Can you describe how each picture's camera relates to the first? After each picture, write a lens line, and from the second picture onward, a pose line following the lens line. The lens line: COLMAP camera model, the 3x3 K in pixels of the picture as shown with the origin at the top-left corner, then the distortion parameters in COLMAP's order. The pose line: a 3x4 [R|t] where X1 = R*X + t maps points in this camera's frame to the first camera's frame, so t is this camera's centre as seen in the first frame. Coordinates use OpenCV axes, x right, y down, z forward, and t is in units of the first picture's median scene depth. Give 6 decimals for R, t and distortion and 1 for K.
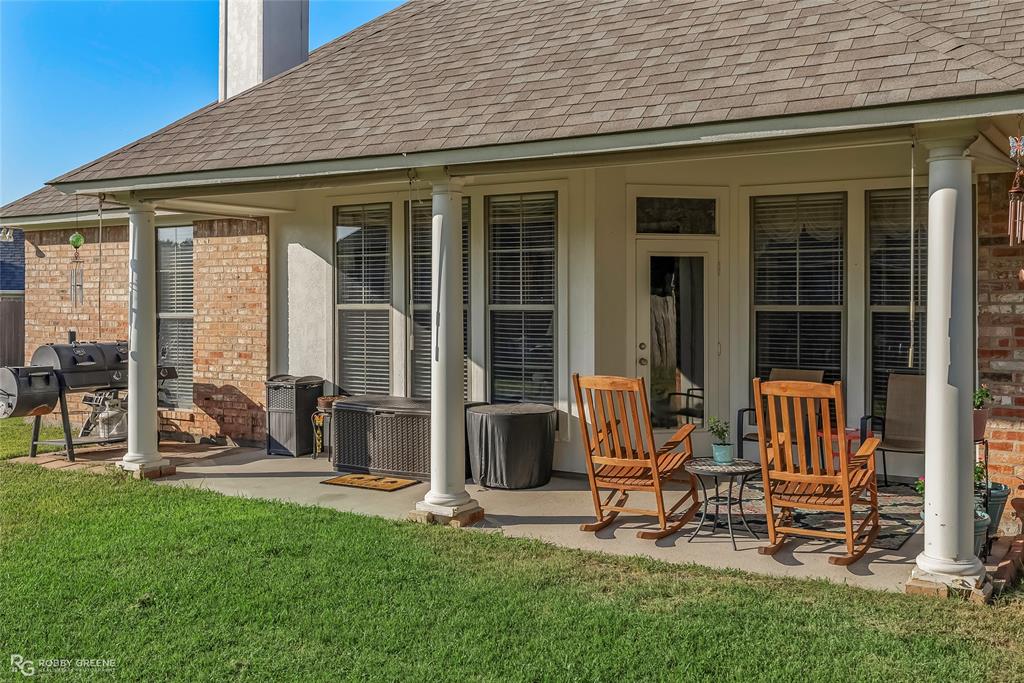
lens RADIAL K [[1029.6, 0, 516.8], [0, 1029.6, 298.5], [0, 0, 1]] dist [0.006654, 0.000000]
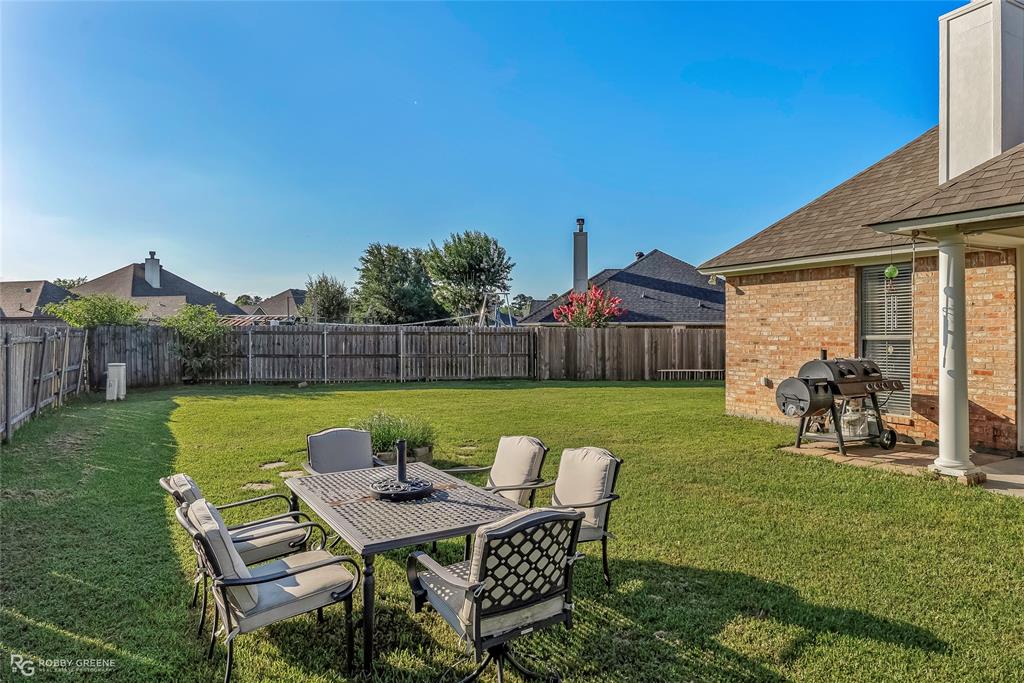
lens RADIAL K [[622.2, 0, 505.1], [0, 622.2, 333.4], [0, 0, 1]] dist [-0.009579, 0.000355]
pose [[0.868183, -0.000108, -0.496244, -0.455882], [0.004568, 0.999959, 0.007773, 0.005144], [0.496223, -0.009016, 0.868148, 0.176120]]
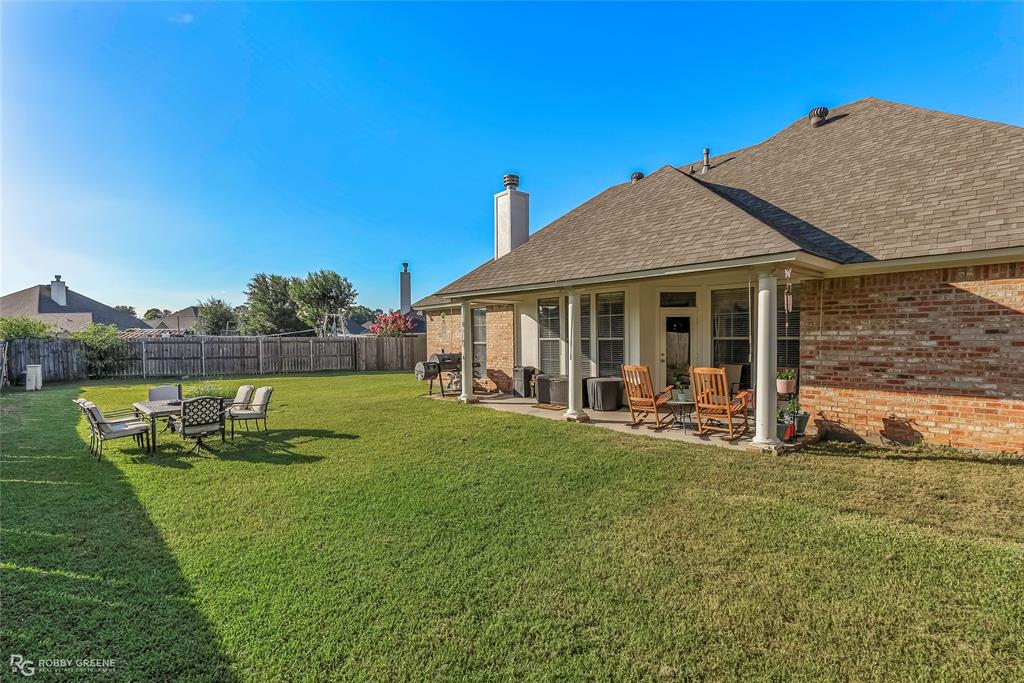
lens RADIAL K [[473.4, 0, 510.3], [0, 473.4, 350.9], [0, 0, 1]] dist [-0.007619, 0.003477]
pose [[0.963084, -0.001335, -0.269197, 0.076302], [0.010900, 0.999361, 0.034040, -0.003205], [0.268980, -0.035717, 0.962483, -0.151656]]
